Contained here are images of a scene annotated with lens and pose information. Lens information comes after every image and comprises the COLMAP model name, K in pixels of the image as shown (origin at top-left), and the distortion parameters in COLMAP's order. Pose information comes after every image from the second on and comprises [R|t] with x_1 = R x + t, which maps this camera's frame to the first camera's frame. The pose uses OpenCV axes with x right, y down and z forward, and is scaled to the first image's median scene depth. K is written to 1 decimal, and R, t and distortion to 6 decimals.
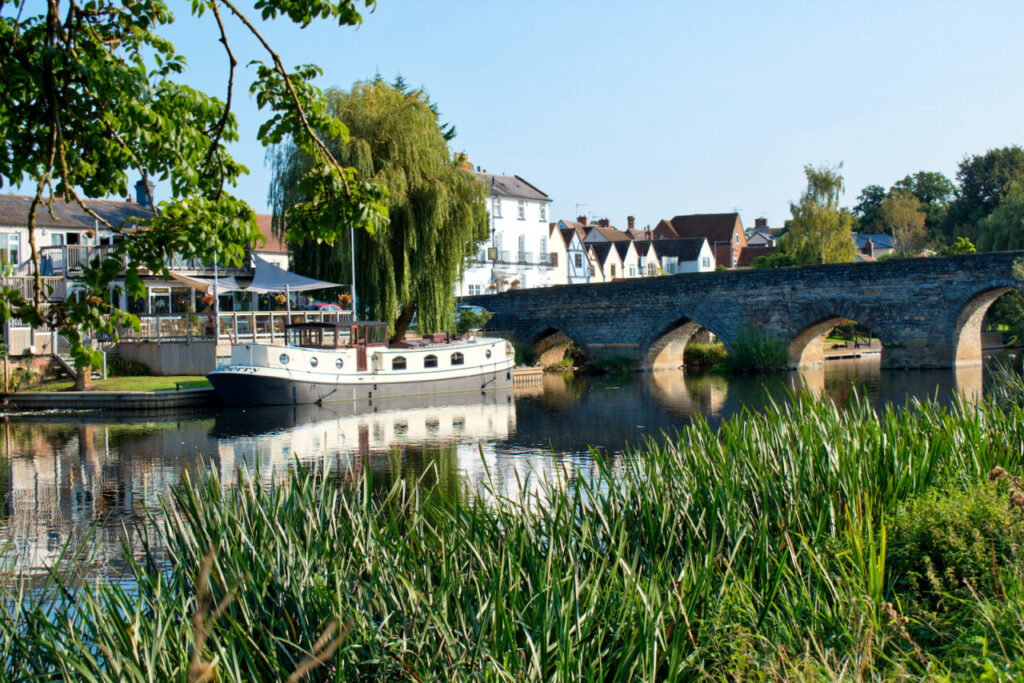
lens RADIAL K [[1814.4, 0, 512.5], [0, 1814.4, 340.4], [0, 0, 1]] dist [-0.010012, 0.000000]
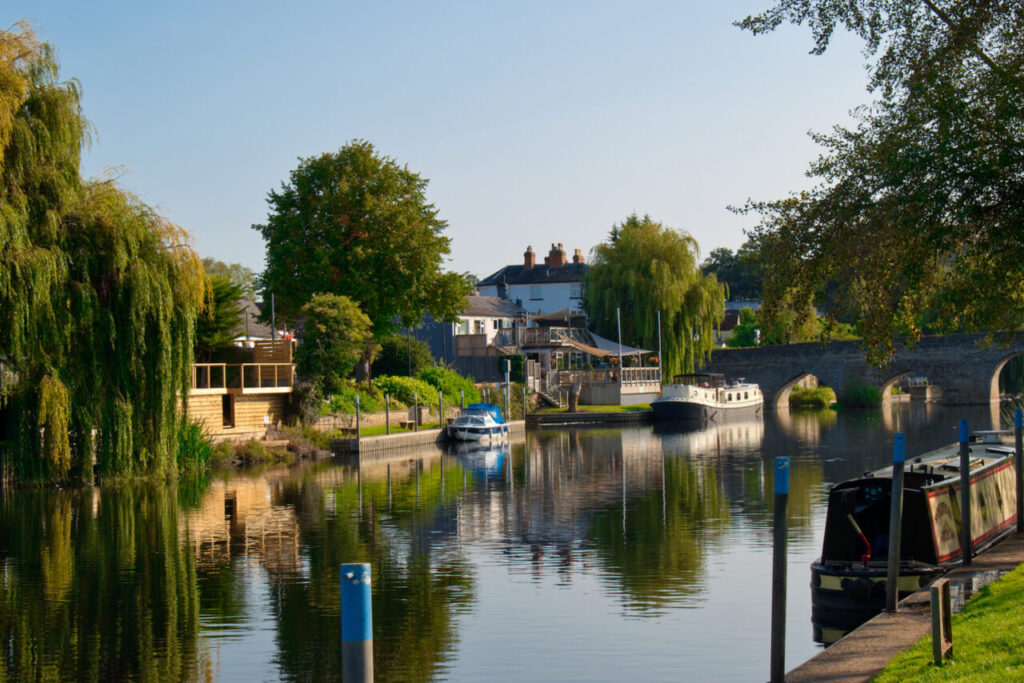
lens RADIAL K [[2403.6, 0, 511.7], [0, 2403.6, 342.5], [0, 0, 1]] dist [0.047651, 0.000000]
pose [[0.980268, 0.002196, 0.197659, -0.643237], [0.003381, 0.999606, -0.027874, 0.020960], [-0.197643, 0.027992, 0.979874, -1.083719]]
